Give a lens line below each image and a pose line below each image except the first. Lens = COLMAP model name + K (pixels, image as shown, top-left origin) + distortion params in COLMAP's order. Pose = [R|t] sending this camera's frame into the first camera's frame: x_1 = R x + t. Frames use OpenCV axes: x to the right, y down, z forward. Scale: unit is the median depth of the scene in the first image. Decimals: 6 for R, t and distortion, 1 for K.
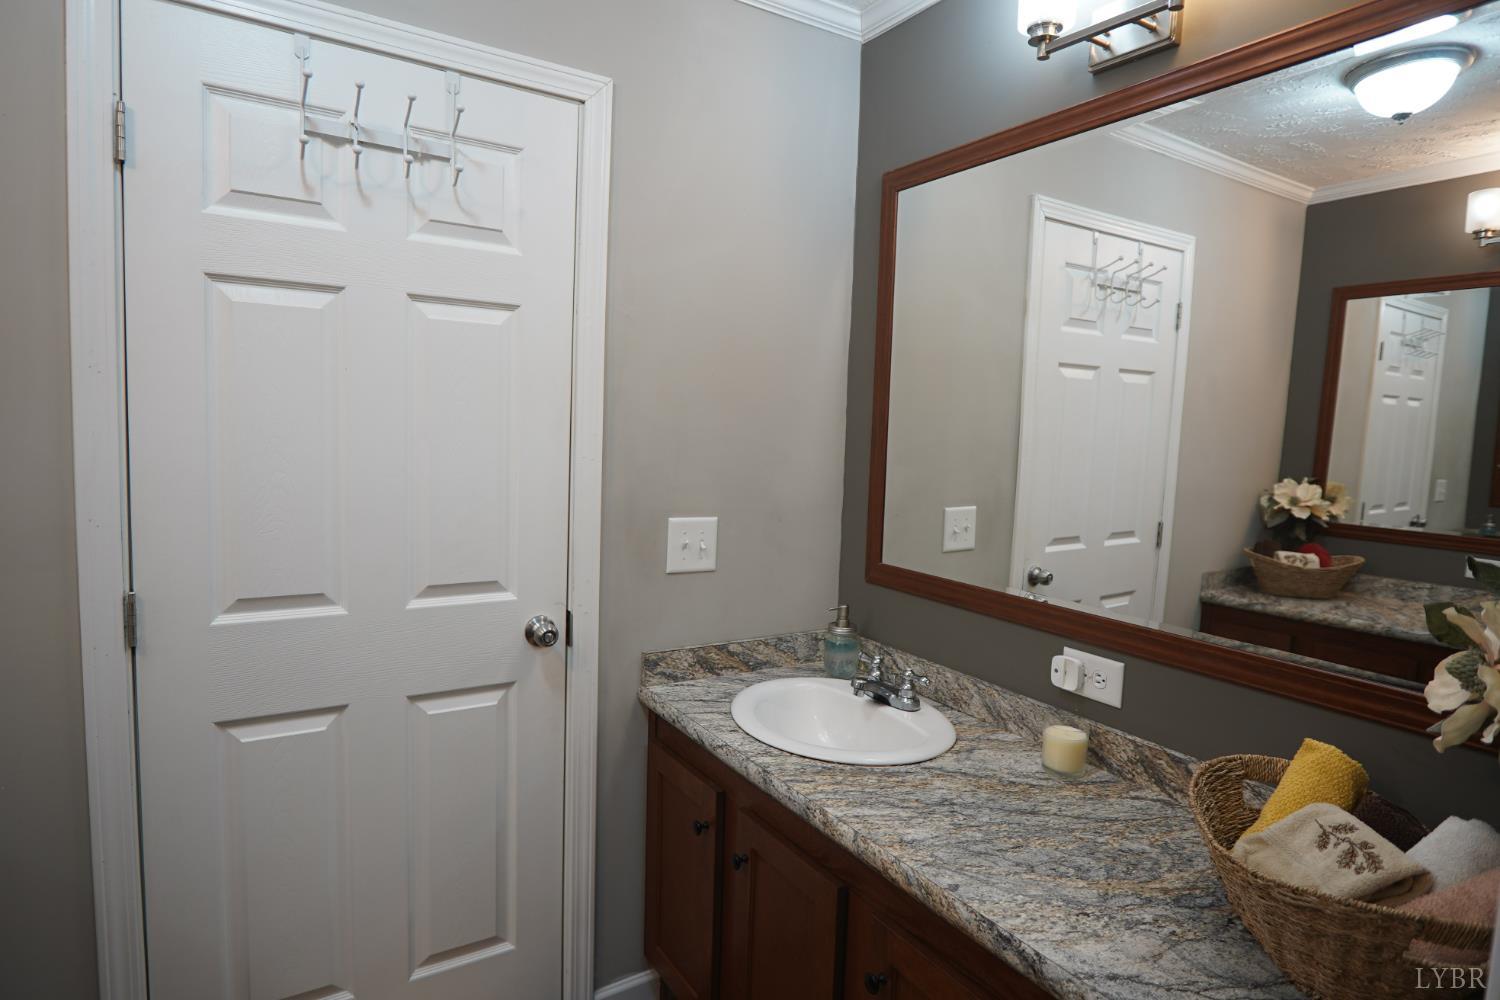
lens RADIAL K [[807.9, 0, 739.2], [0, 807.9, 496.9], [0, 0, 1]] dist [-0.016128, 0.002818]
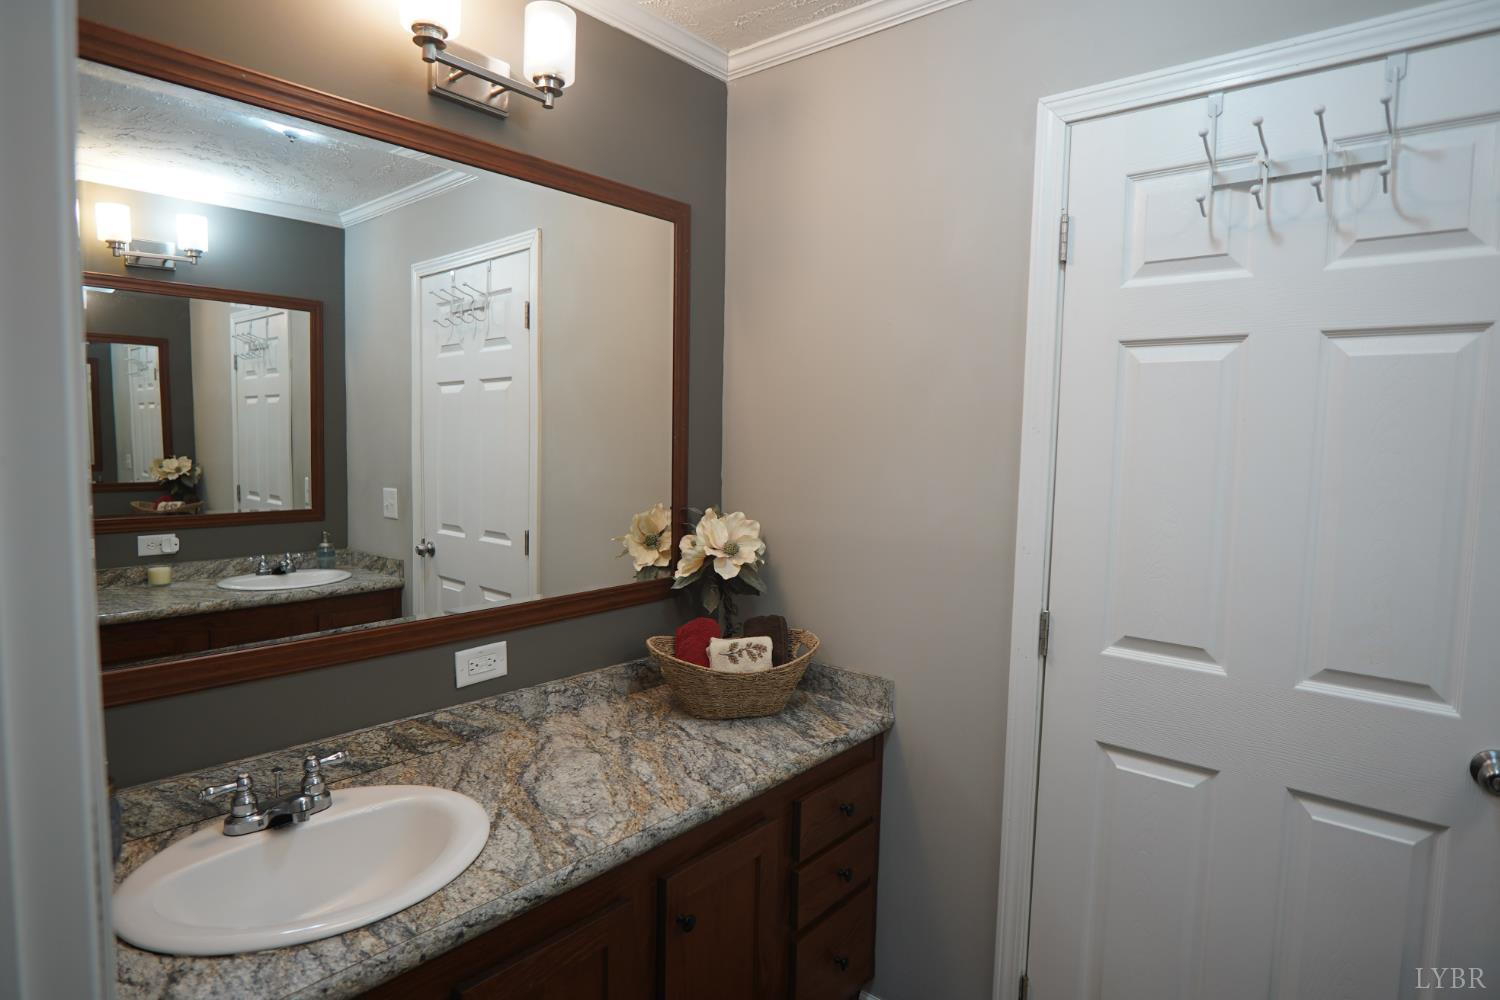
lens RADIAL K [[807.9, 0, 739.0], [0, 807.9, 504.4], [0, 0, 1]] dist [-0.016128, 0.002818]
pose [[0.311709, 0.045147, -0.949104, 0.247118], [-0.106637, 0.994222, 0.012271, -0.006555], [0.944175, 0.097385, 0.314722, 0.153217]]
